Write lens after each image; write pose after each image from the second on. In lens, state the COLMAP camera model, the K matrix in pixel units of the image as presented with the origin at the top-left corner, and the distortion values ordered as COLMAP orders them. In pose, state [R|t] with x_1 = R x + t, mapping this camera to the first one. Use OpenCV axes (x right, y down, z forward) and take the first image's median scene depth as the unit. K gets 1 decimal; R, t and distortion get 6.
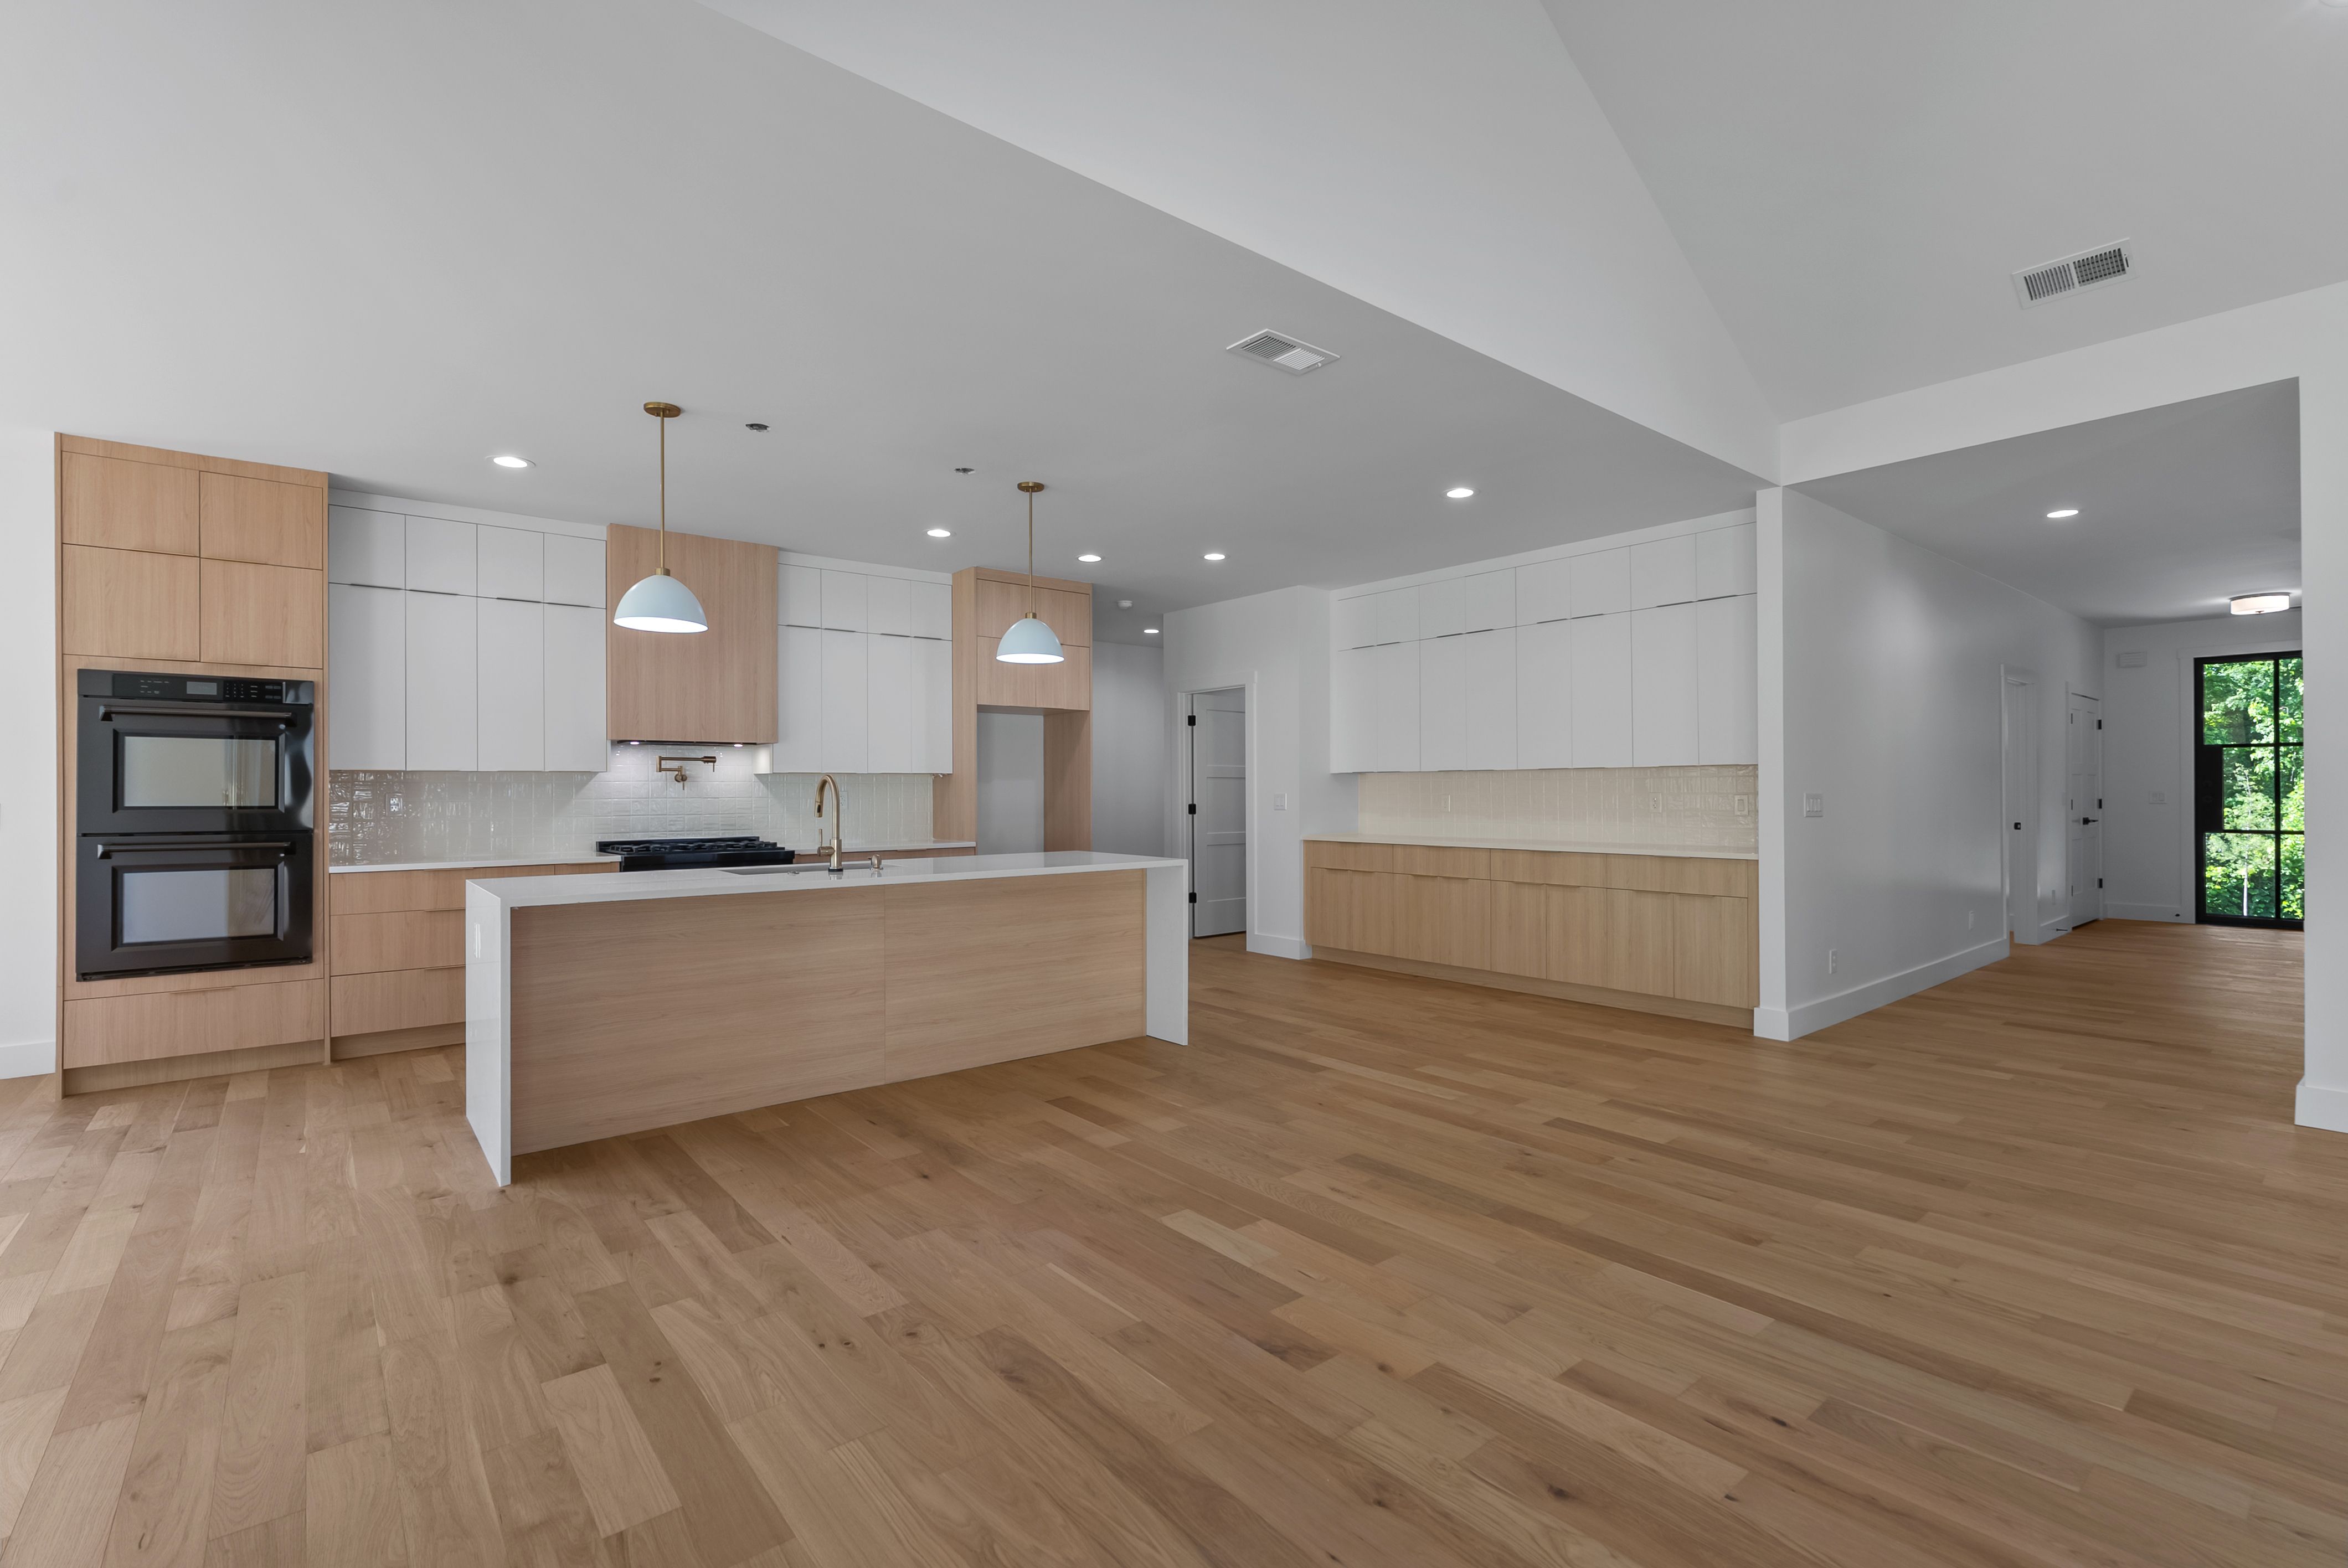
lens RADIAL K [[1056.4, 0, 1183.1], [0, 1056.4, 784.0], [0, 0, 1]] dist [-0.005620, 0.001889]
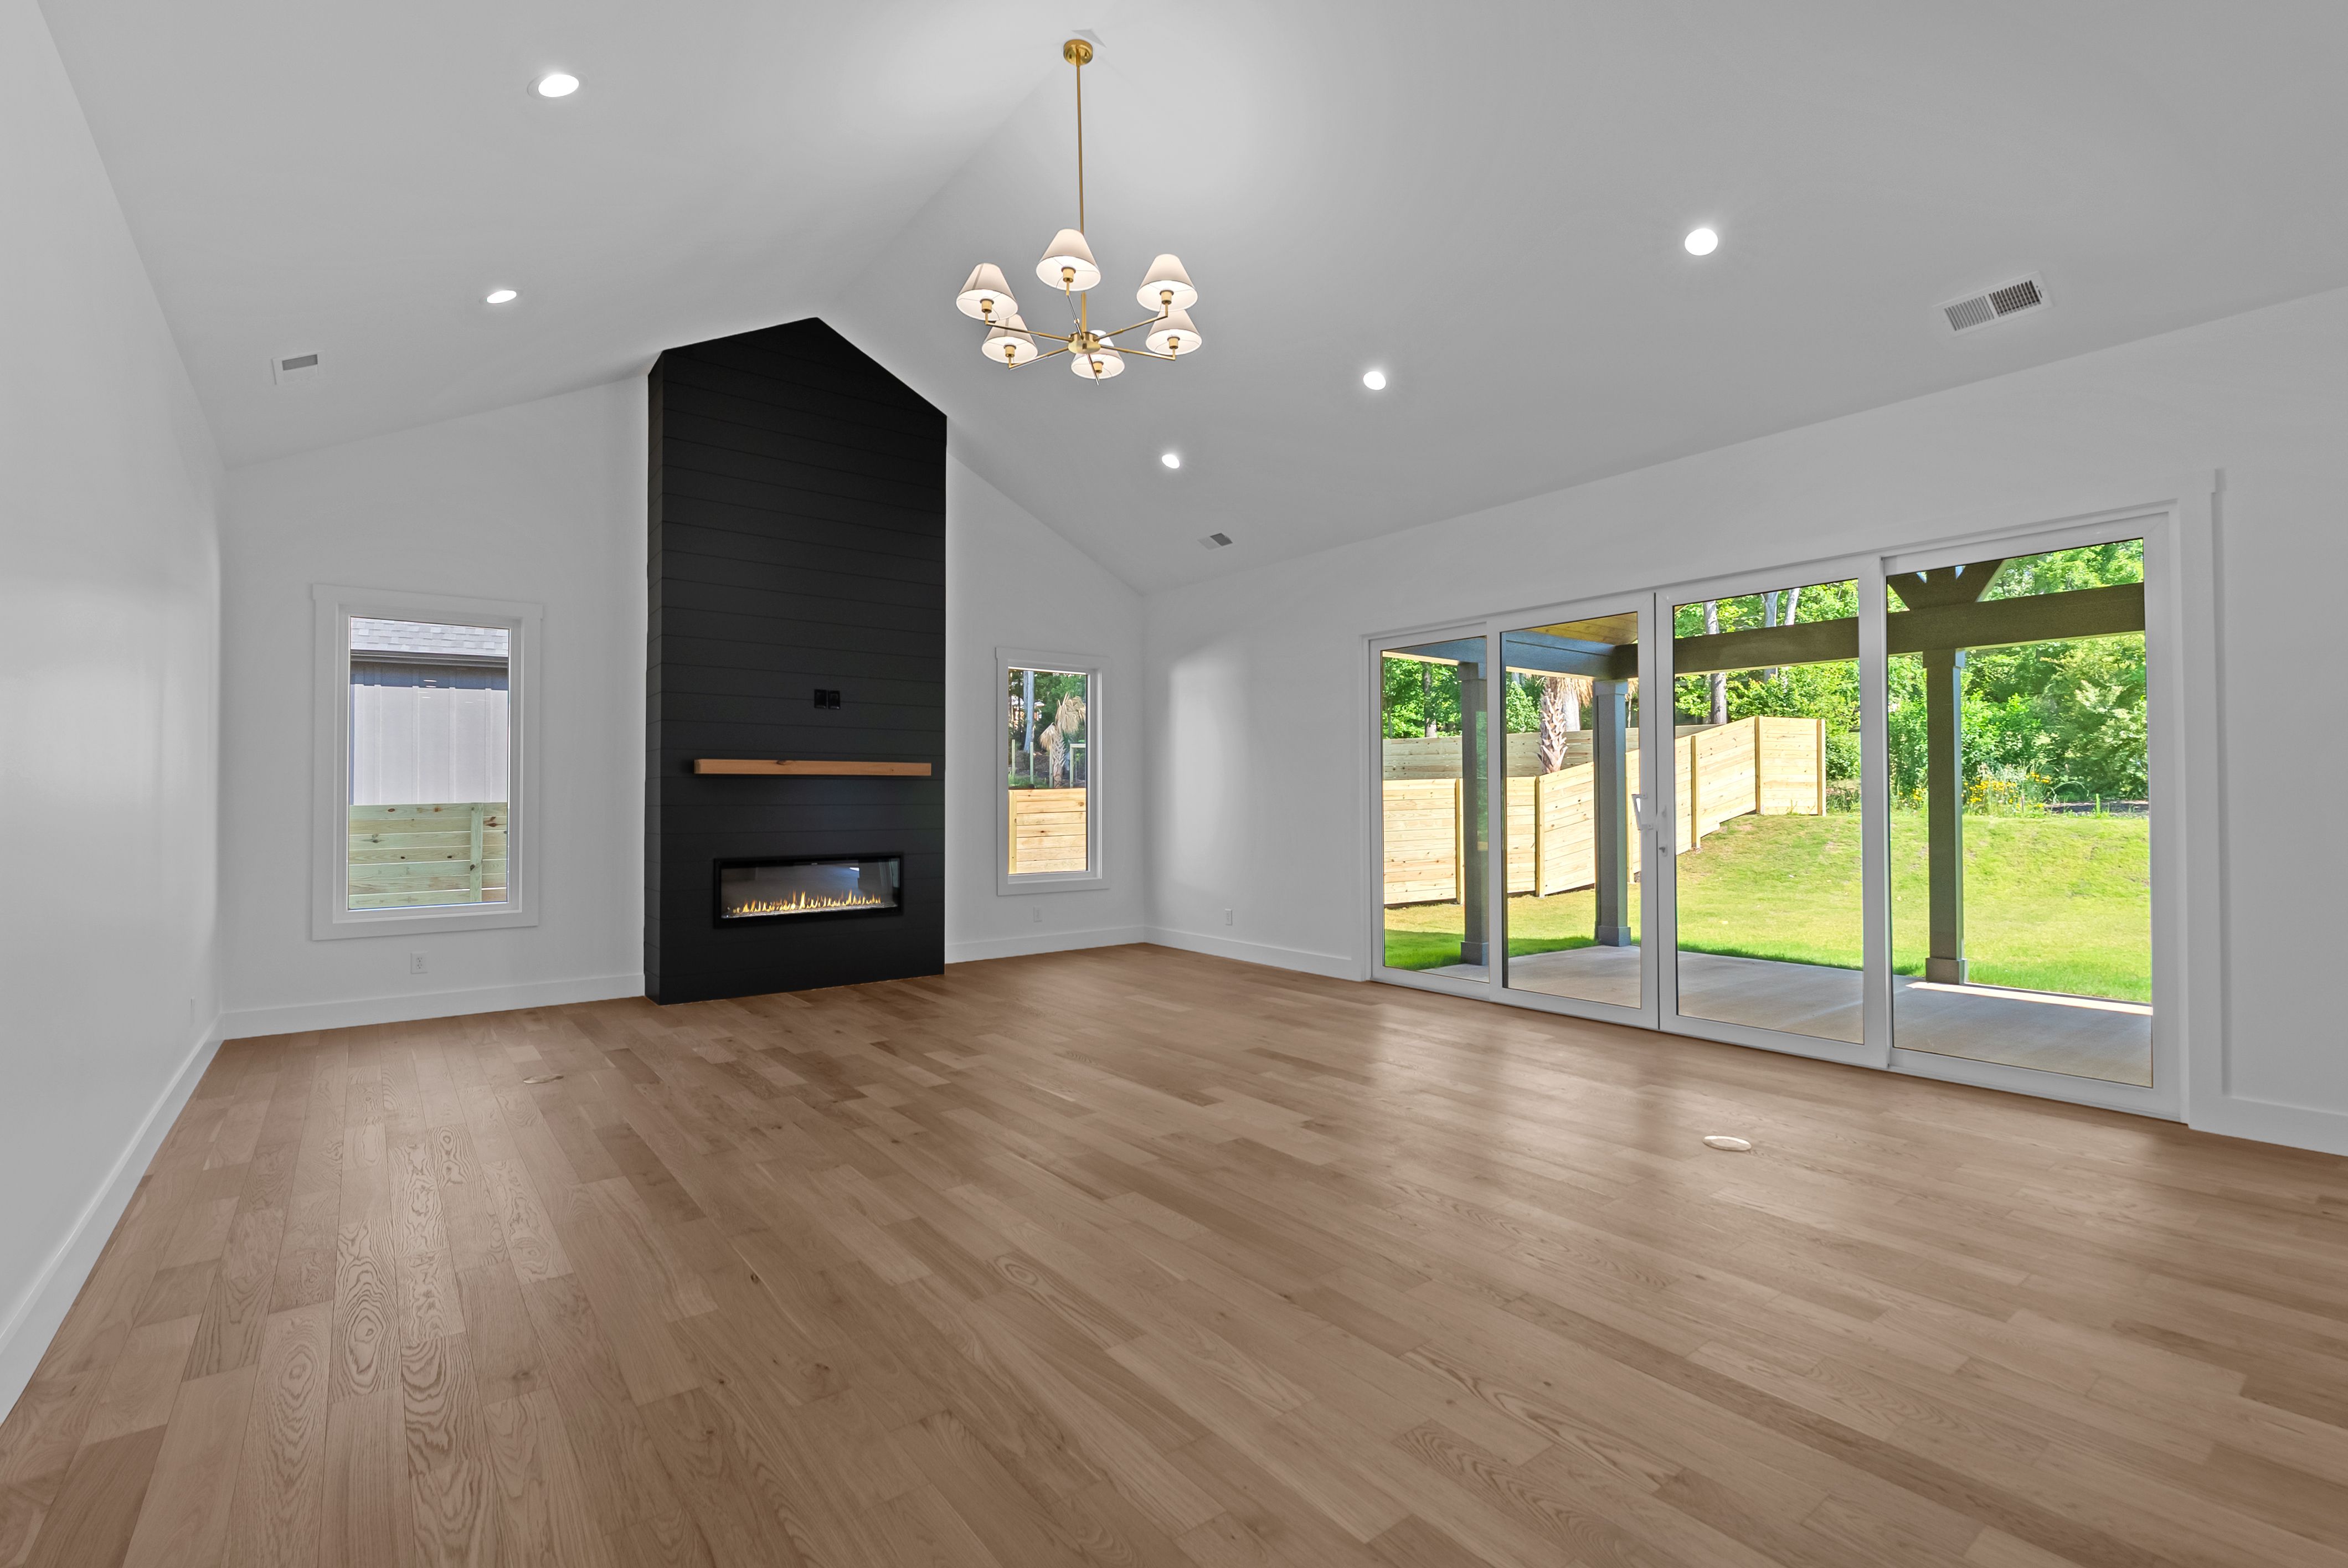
lens RADIAL K [[1056.0, 0, 1174.3], [0, 1056.0, 787.4], [0, 0, 1]] dist [-0.009149, 0.000371]
pose [[-0.999158, 0.008092, 0.040215, 0.522602], [0.007409, 0.999826, -0.017123, 0.001400], [-0.040347, -0.016810, -0.999044, 1.053282]]
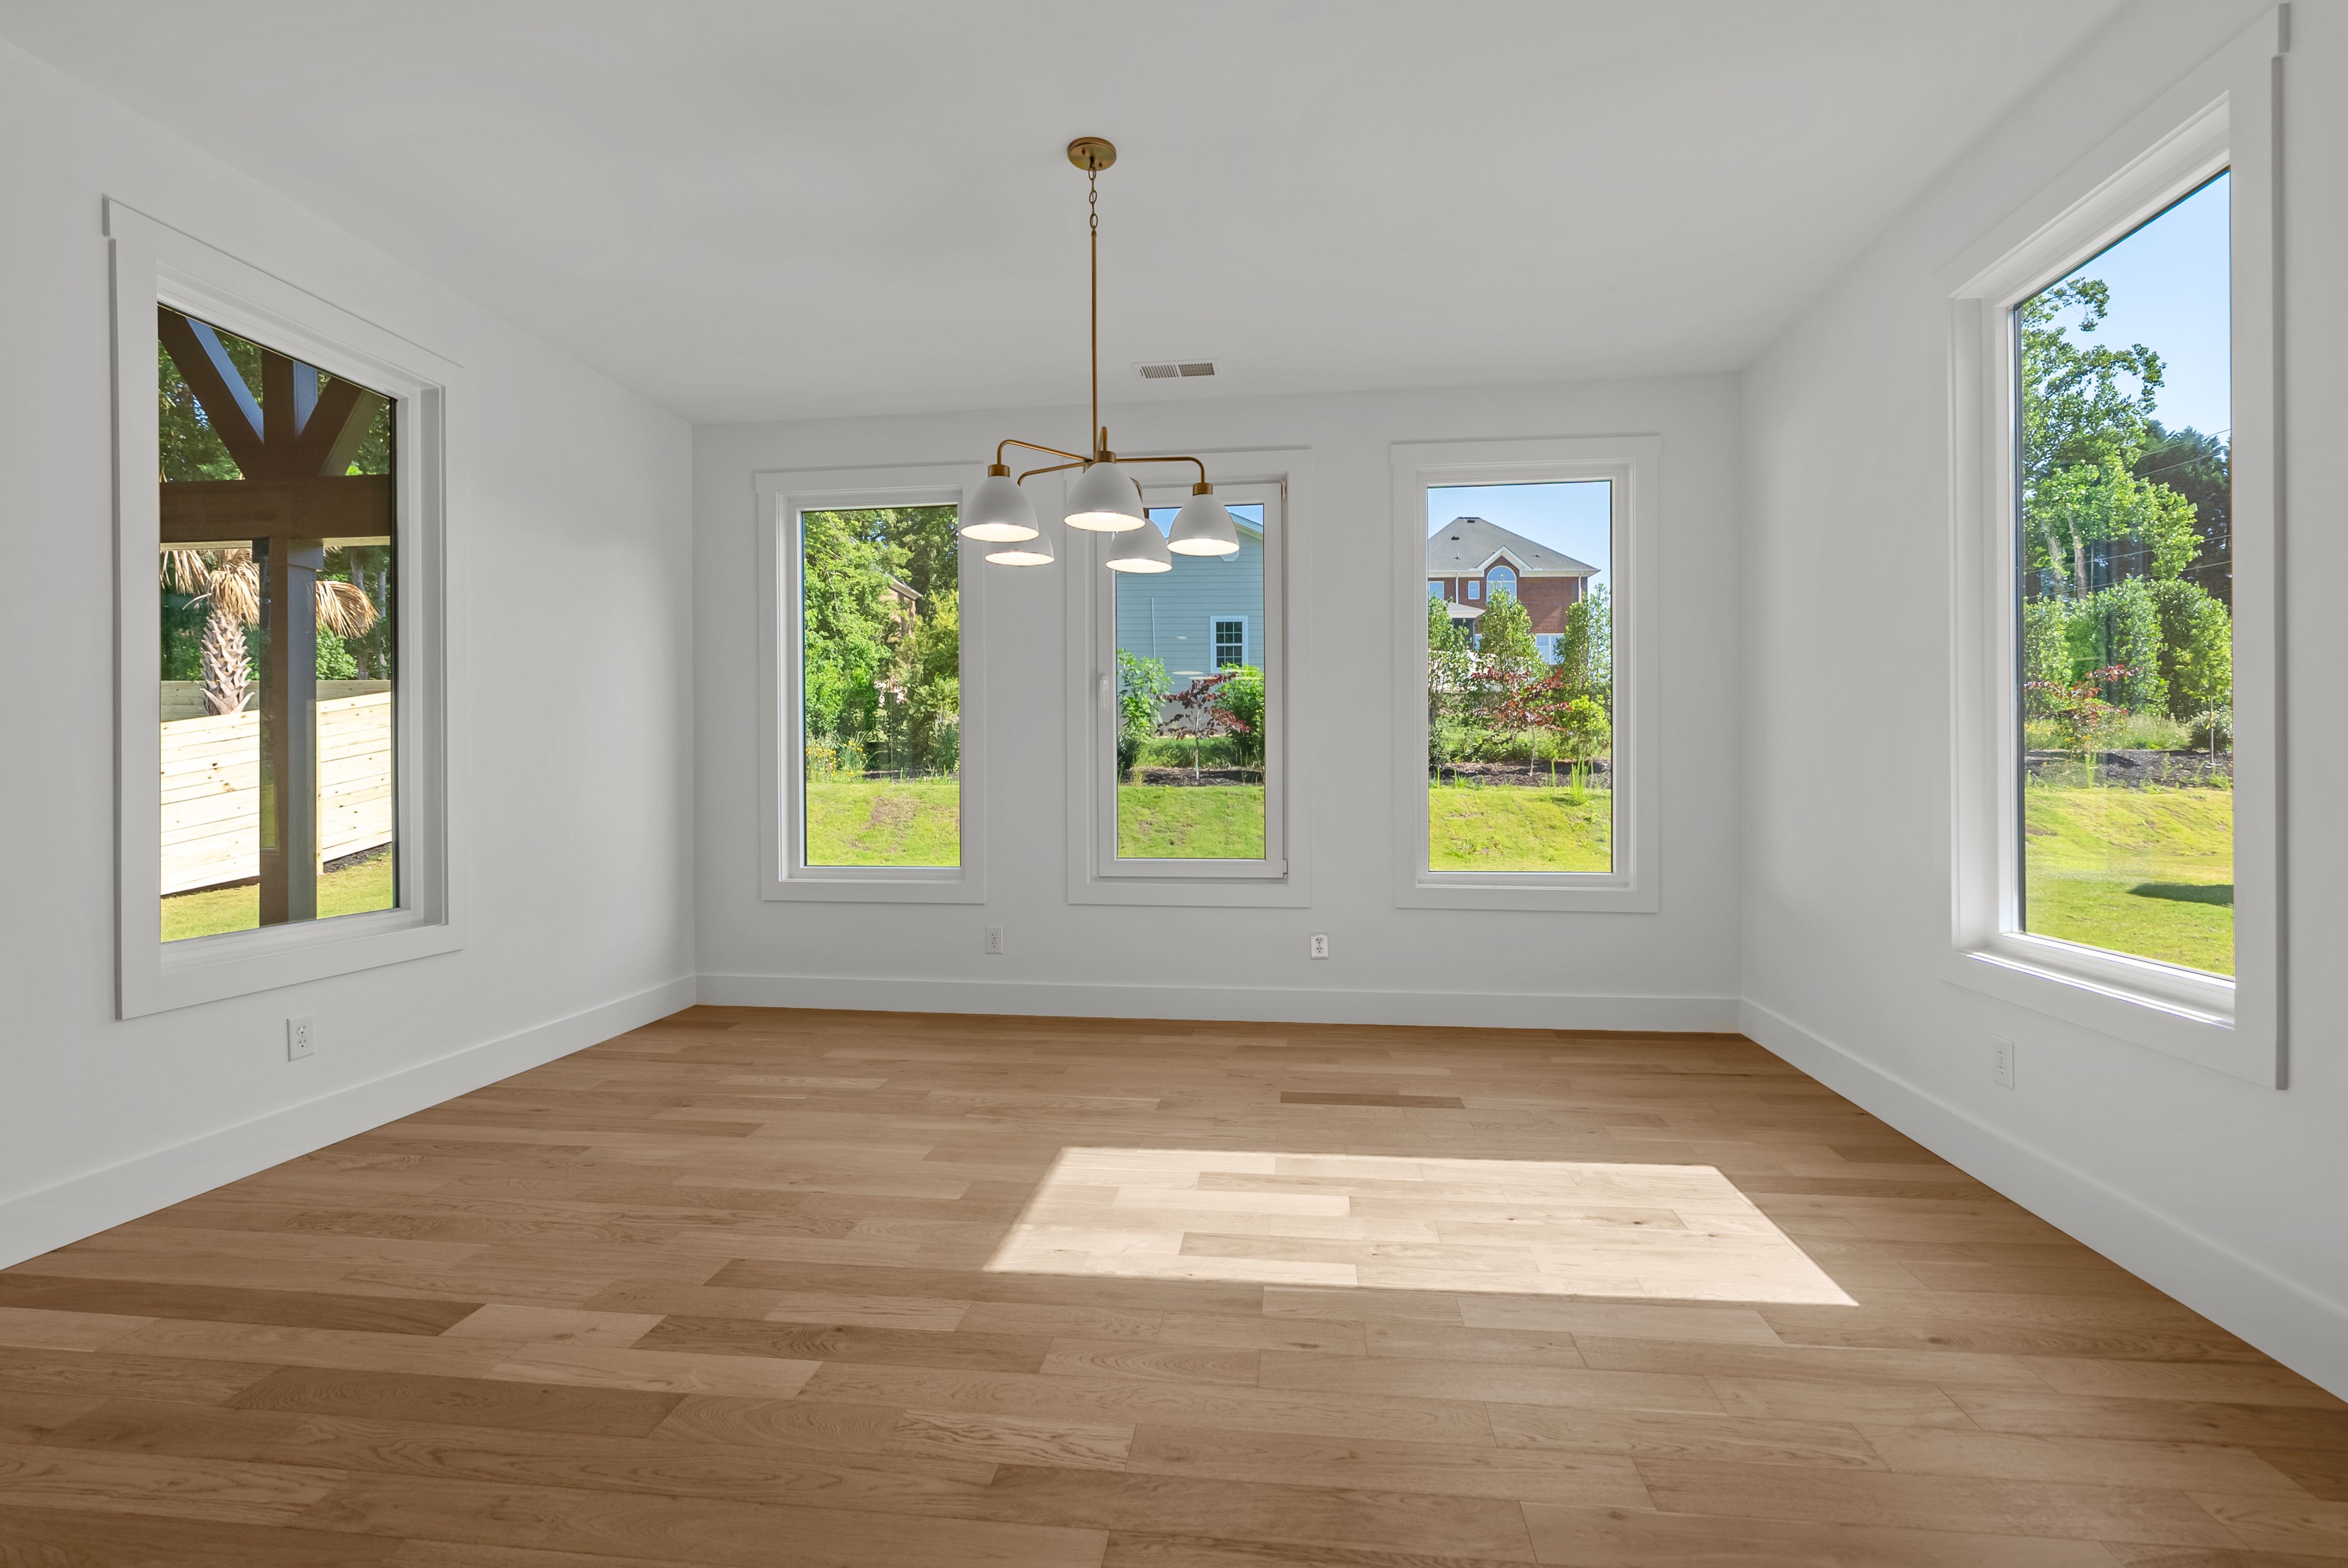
lens RADIAL K [[1056.4, 0, 1183.1], [0, 1056.4, 784.0], [0, 0, 1]] dist [-0.005620, 0.001889]
pose [[-0.724787, 0.014732, -0.688816, -0.622786], [0.010959, 0.999891, 0.009854, 0.041908], [0.688886, -0.000406, -0.724870, 0.906190]]
